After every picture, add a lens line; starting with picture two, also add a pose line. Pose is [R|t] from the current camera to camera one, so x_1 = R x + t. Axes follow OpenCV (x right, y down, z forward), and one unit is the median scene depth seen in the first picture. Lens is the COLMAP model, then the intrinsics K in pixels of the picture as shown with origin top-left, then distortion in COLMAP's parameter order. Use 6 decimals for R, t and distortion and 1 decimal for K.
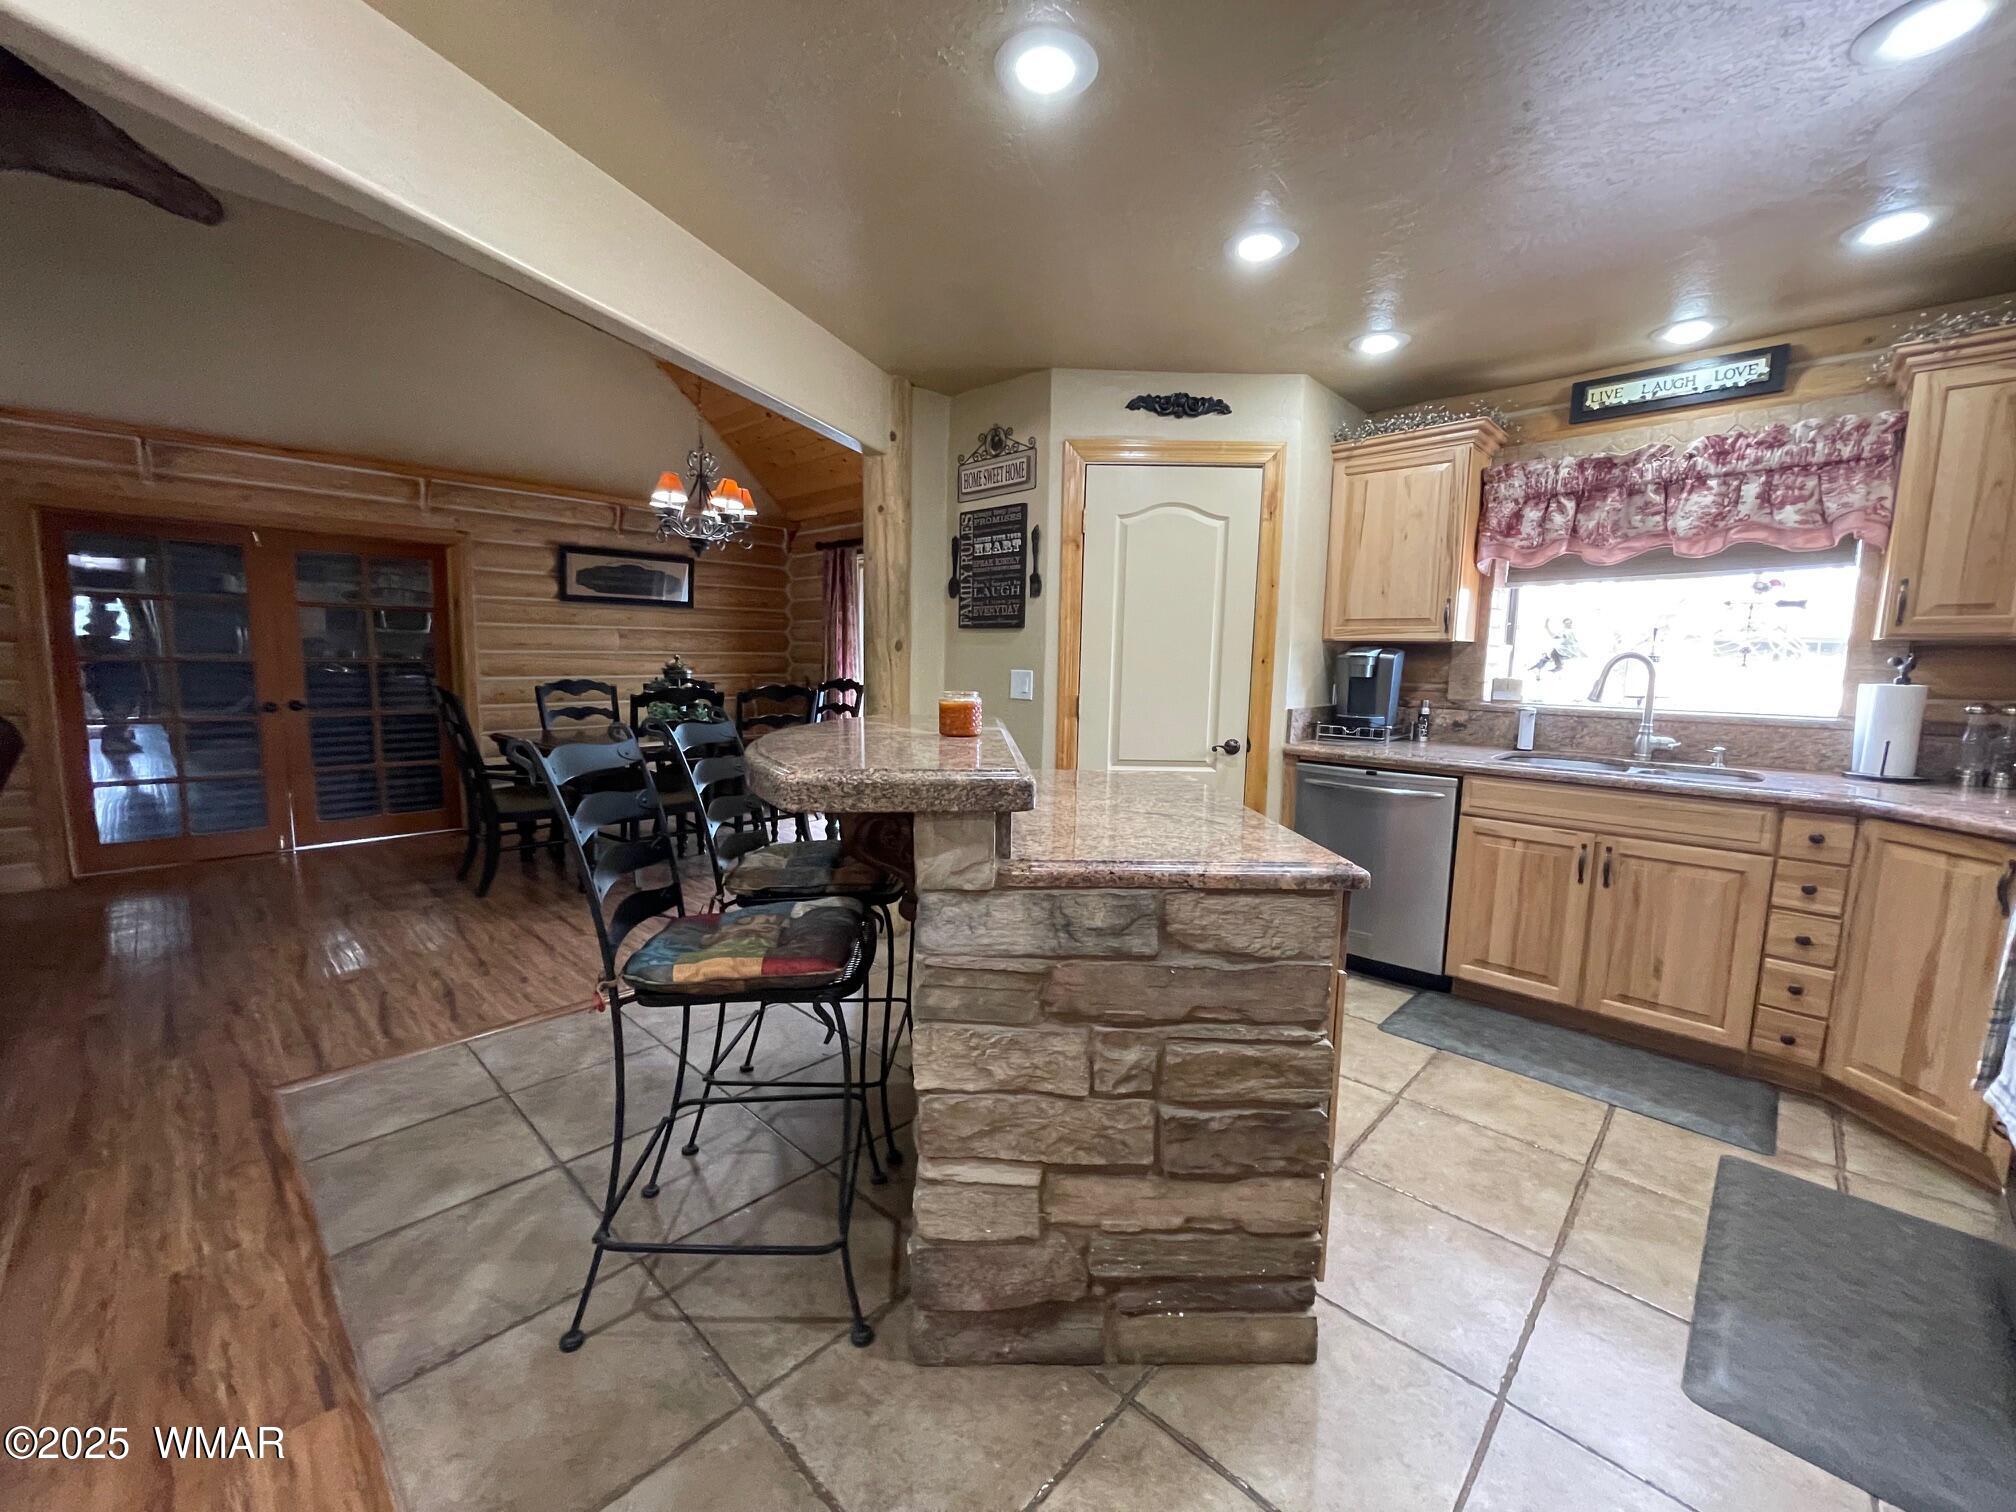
lens RADIAL K [[813.1, 0, 996.1], [0, 813.1, 758.8], [0, 0, 1]] dist [-0.002009, 0.001648]
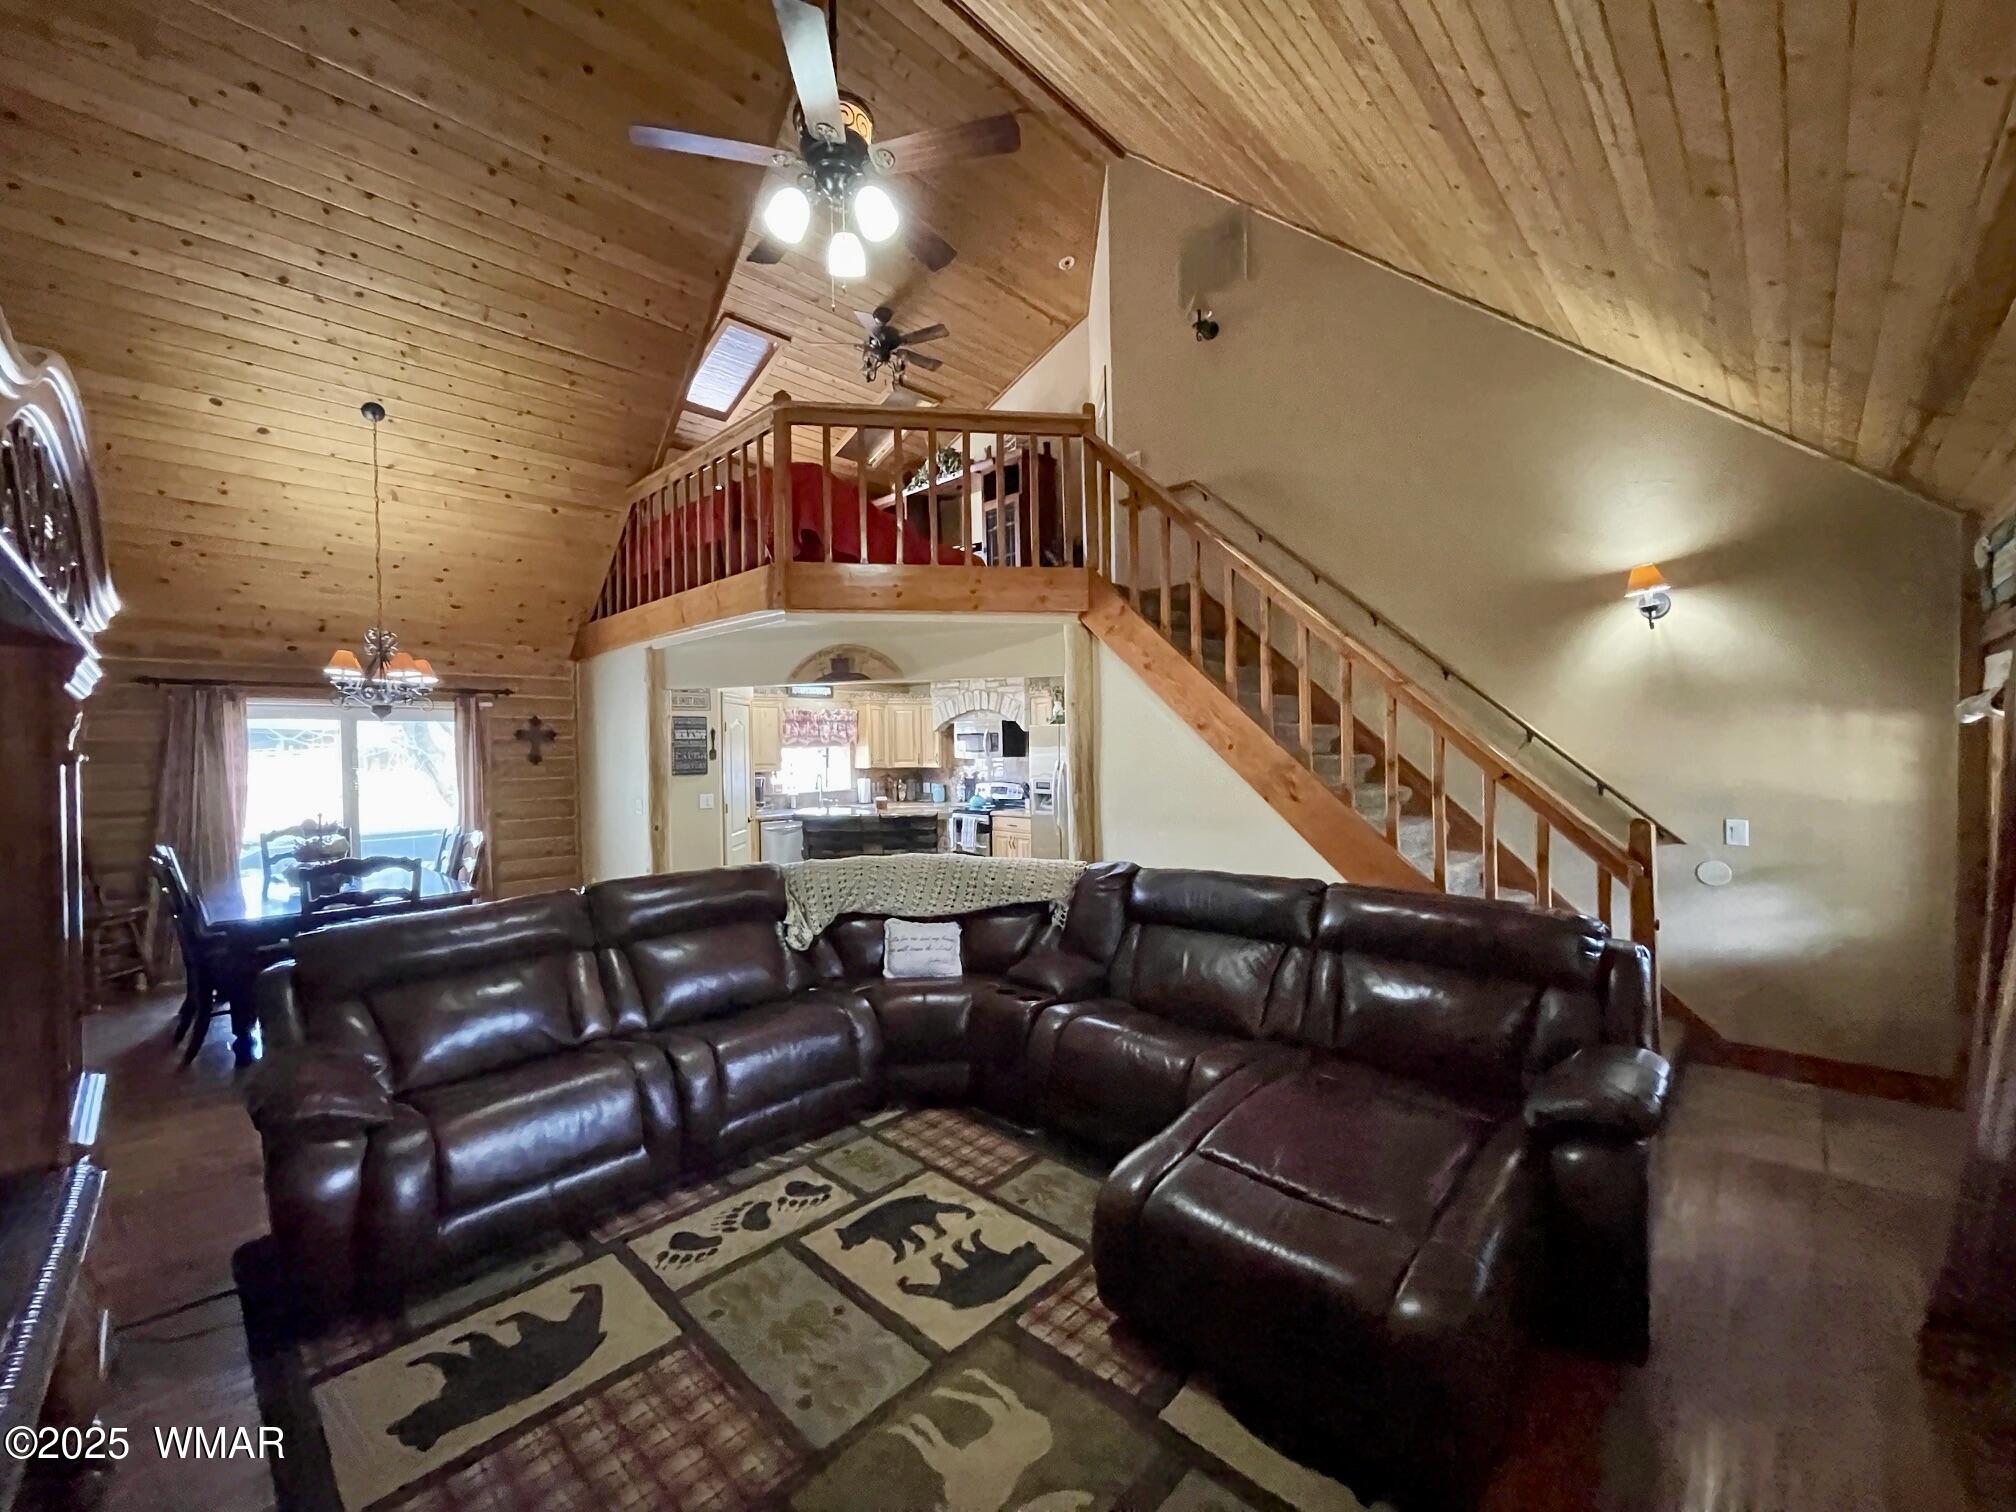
lens RADIAL K [[813.1, 0, 995.3], [0, 813.1, 760.3], [0, 0, 1]] dist [-0.002009, 0.001648]
pose [[0.012659, -0.034571, 0.999322, -2.369128], [0.137001, 0.990037, 0.032514, -0.188459], [-0.990490, 0.136497, 0.017269, 0.256004]]
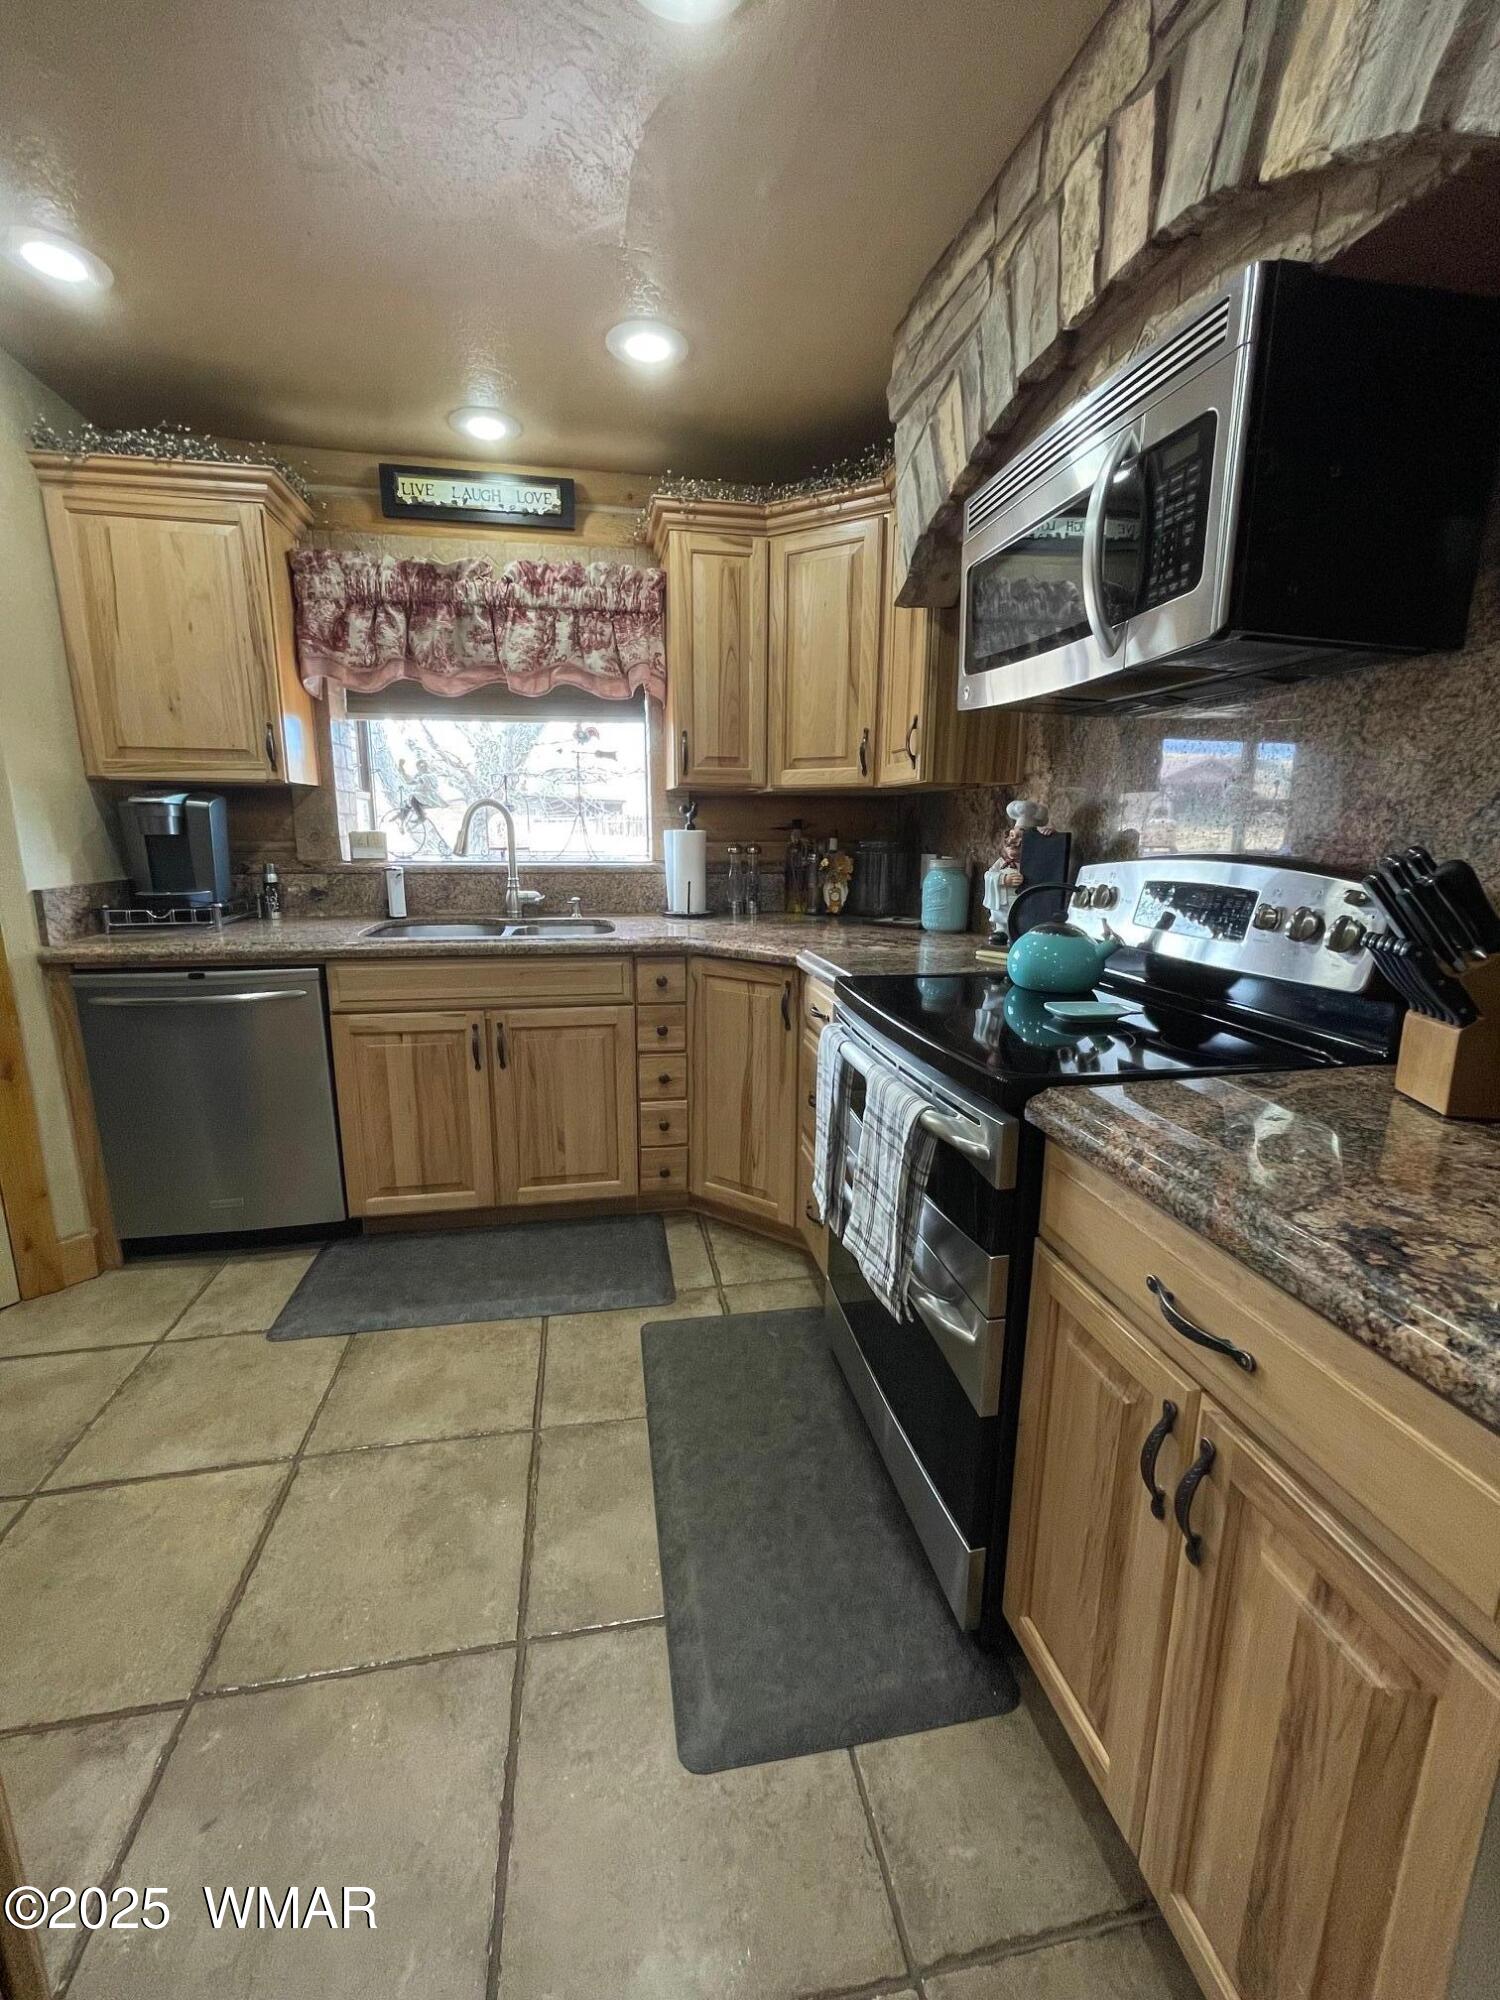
lens RADIAL K [[806.6, 0, 745.8], [0, 806.6, 988.2], [0, 0, 1]] dist [-0.002009, 0.001648]
pose [[0.574057, -0.175439, 0.799800, 0.194046], [0.104615, 0.984486, 0.140863, -0.020595], [-0.812105, 0.002808, 0.583505, 0.244792]]
